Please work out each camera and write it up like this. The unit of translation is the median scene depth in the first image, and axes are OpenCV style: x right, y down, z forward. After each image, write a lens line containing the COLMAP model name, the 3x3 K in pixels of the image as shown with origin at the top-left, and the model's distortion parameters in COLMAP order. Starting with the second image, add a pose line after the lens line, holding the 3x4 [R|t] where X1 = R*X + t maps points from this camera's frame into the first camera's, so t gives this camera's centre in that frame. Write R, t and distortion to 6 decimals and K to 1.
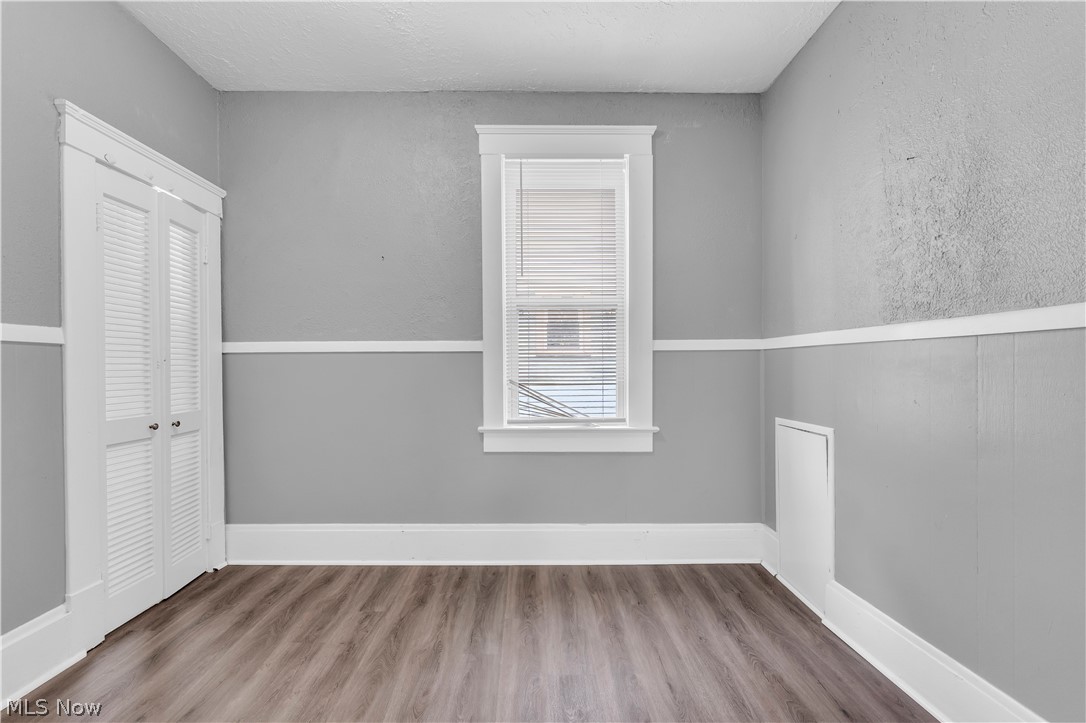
lens RADIAL K [[443.9, 0, 535.0], [0, 443.9, 362.7], [0, 0, 1]] dist [-0.001891, -0.000409]
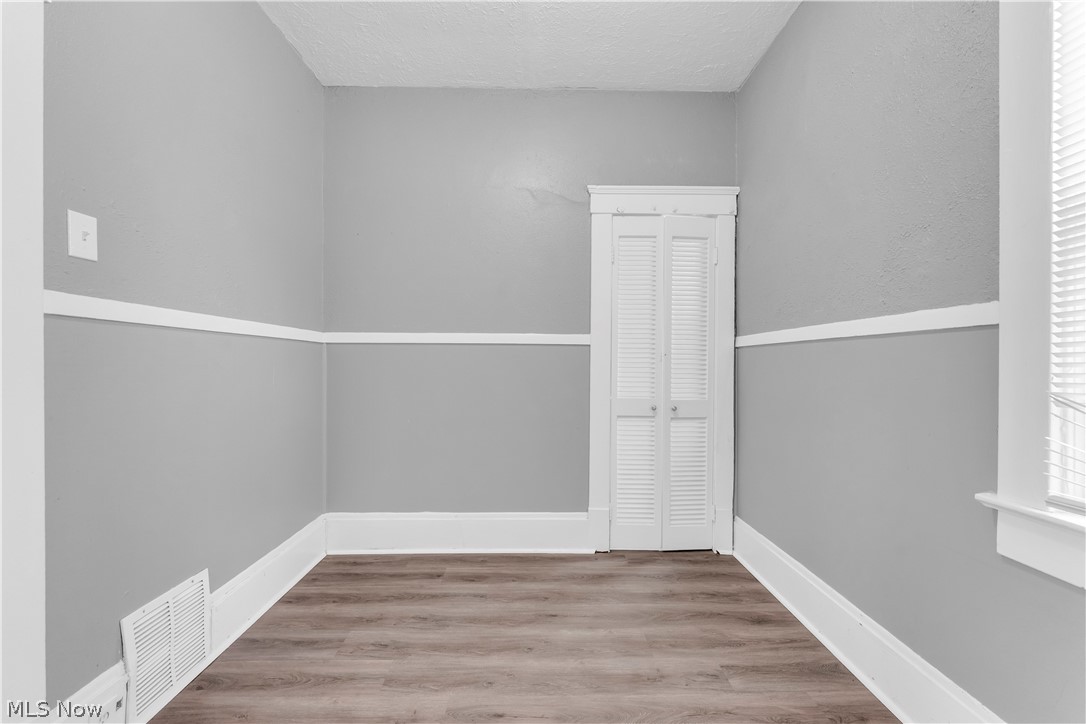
lens RADIAL K [[443.9, 0, 534.6], [0, 443.9, 366.4], [0, 0, 1]] dist [-0.001891, -0.000409]
pose [[-0.001381, 0.011789, -0.999930, 0.377613], [0.002537, 0.999927, 0.011785, 0.010455], [0.999996, -0.002520, -0.001411, 0.637101]]
